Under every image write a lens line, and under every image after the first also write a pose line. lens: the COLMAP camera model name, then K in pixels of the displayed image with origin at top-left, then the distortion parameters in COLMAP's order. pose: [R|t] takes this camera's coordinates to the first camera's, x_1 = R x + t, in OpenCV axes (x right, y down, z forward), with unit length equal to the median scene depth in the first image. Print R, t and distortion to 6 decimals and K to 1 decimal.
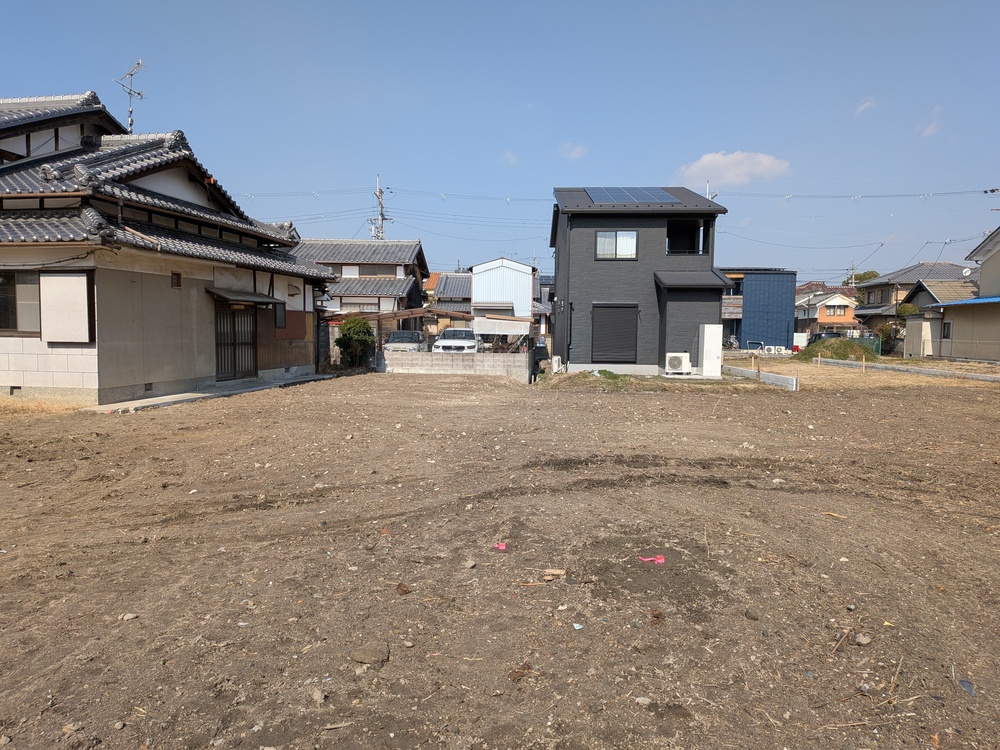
lens RADIAL K [[718.2, 0, 497.8], [0, 718.2, 381.4], [0, 0, 1]] dist [0.066114, -0.094234]
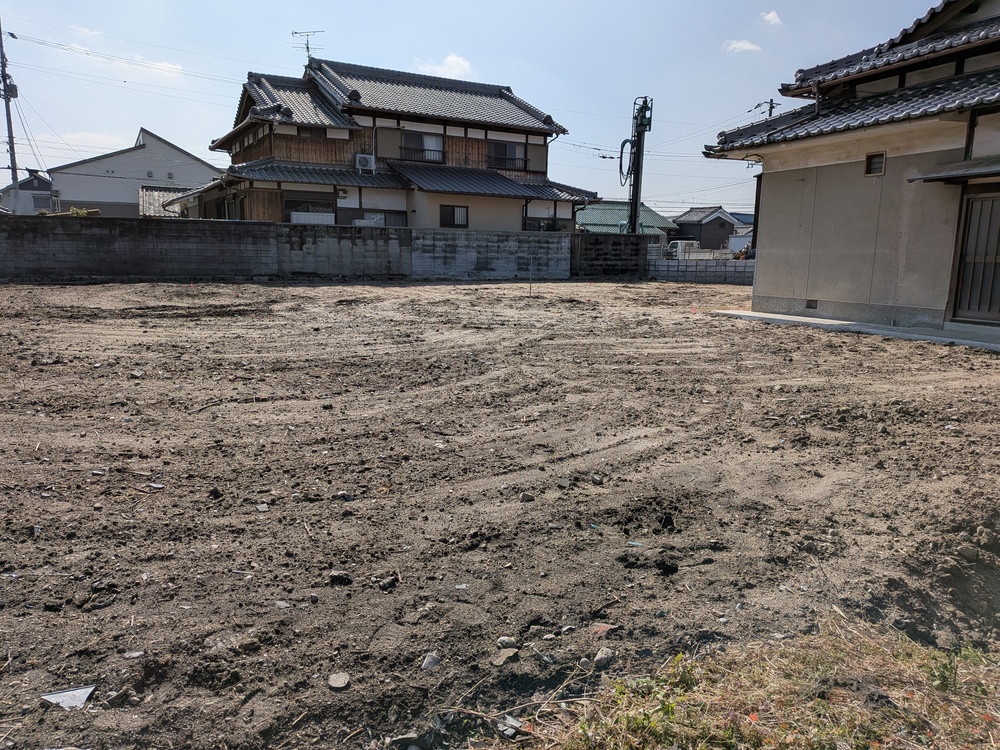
lens RADIAL K [[718.2, 0, 509.8], [0, 718.2, 392.7], [0, 0, 1]] dist [0.066114, -0.094234]
pose [[-0.821669, 0.083698, -0.563785, 0.199503], [-0.067540, 0.967891, 0.242125, -0.049668], [0.565949, 0.237025, -0.789634, 1.003421]]
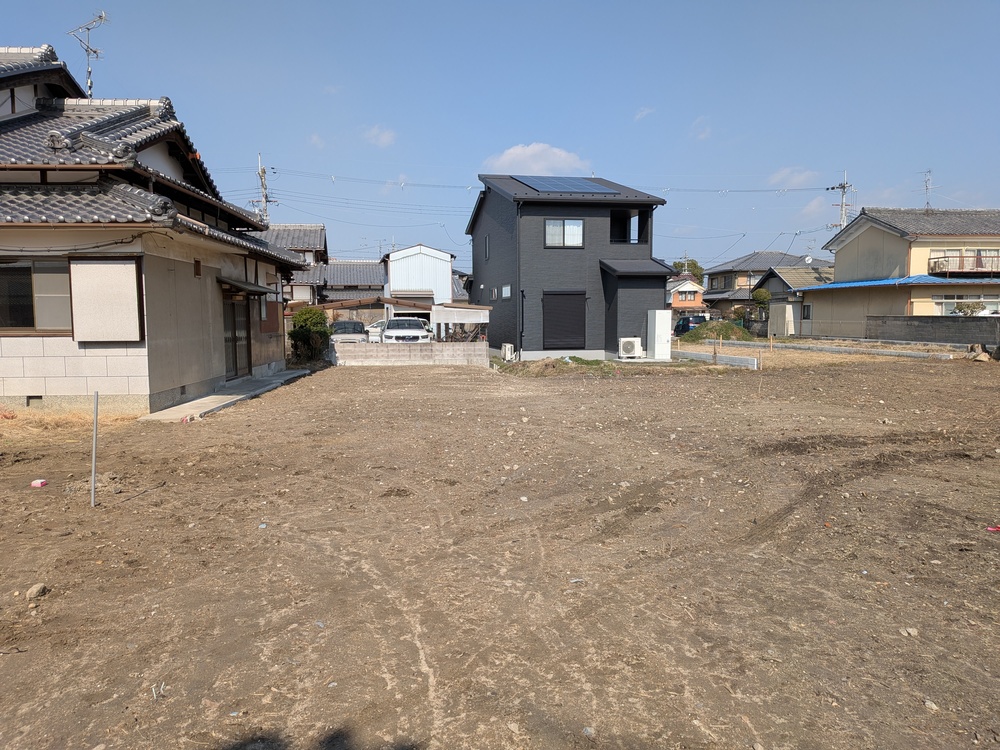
lens RADIAL K [[718.2, 0, 498.4], [0, 718.2, 379.7], [0, 0, 1]] dist [0.066114, -0.094234]
pose [[0.970427, -0.037181, 0.238516, -0.214190], [0.033525, 0.999250, 0.019369, -0.006366], [-0.239057, -0.010800, 0.970945, 0.038474]]
